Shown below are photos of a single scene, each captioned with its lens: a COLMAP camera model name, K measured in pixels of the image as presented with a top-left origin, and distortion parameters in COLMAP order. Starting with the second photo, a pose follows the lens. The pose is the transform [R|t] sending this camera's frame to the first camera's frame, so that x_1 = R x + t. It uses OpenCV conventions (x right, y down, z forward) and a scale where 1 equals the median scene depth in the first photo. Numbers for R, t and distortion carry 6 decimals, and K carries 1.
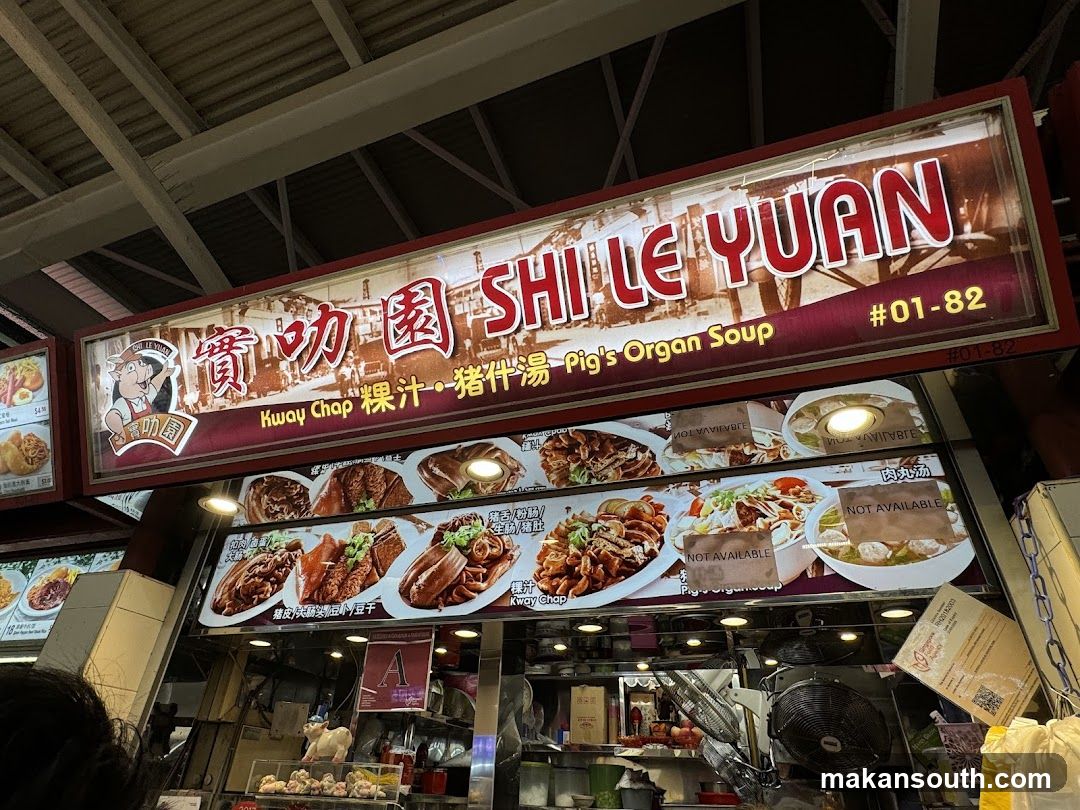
lens RADIAL K [[599.5, 0, 533.6], [0, 599.5, 404.9], [0, 0, 1]] dist [-0.000181, -0.000165]
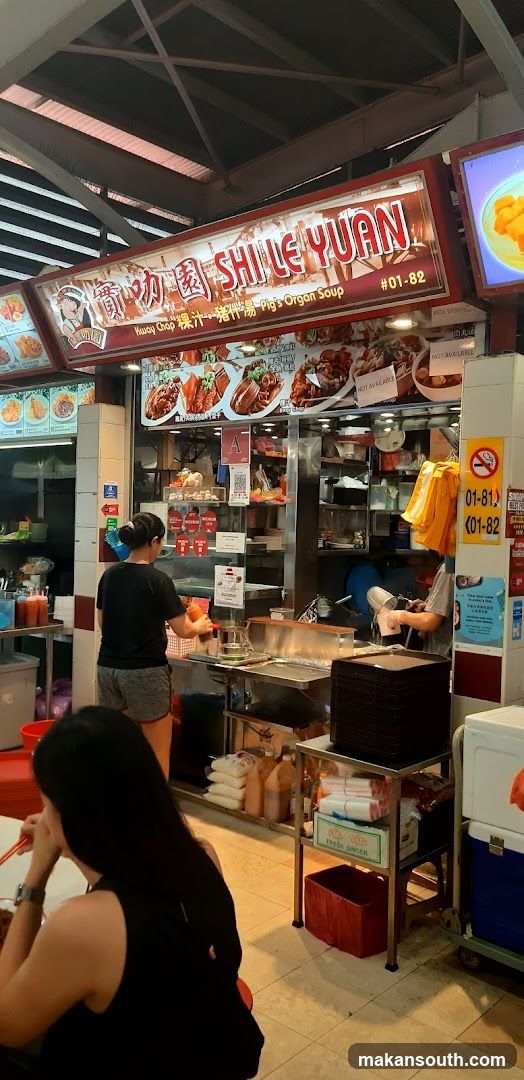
lens RADIAL K [[849.9, 0, 246.4], [0, 849.9, 557.7], [0, 0, 1]] dist [0.118640, -0.262254]
pose [[0.917417, 0.001457, -0.397925, 0.975348], [0.229974, 0.814141, 0.533186, -0.782860], [0.324744, -0.580666, 0.746571, -1.362442]]
